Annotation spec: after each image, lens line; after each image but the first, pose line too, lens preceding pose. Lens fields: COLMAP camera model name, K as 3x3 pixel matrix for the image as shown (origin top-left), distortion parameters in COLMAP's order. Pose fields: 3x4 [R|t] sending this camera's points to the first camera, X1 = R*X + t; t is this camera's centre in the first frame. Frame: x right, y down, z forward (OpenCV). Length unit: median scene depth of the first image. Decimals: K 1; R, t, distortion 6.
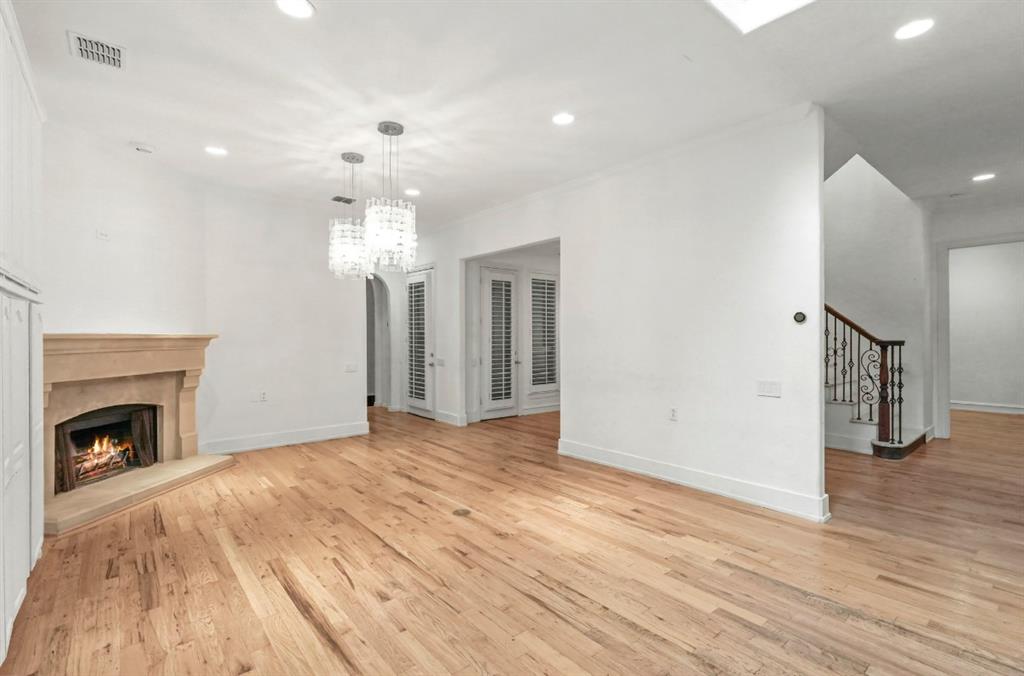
lens RADIAL K [[469.5, 0, 516.5], [0, 469.5, 334.8], [0, 0, 1]] dist [-0.003596, 0.000105]
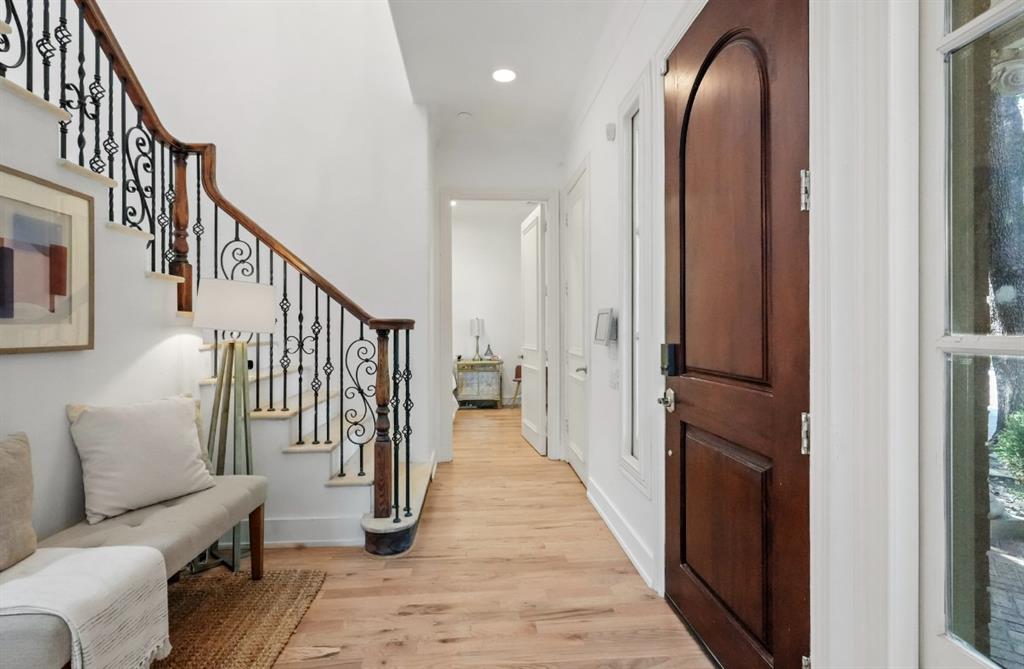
lens RADIAL K [[478.4, 0, 510.5], [0, 478.4, 326.3], [0, 0, 1]] dist [0.004528, 0.000127]
pose [[0.584235, 0.000123, 0.811584, 0.423954], [-0.001197, 0.999999, 0.000709, 0.018333], [-0.811584, -0.001386, 0.584235, 0.558428]]
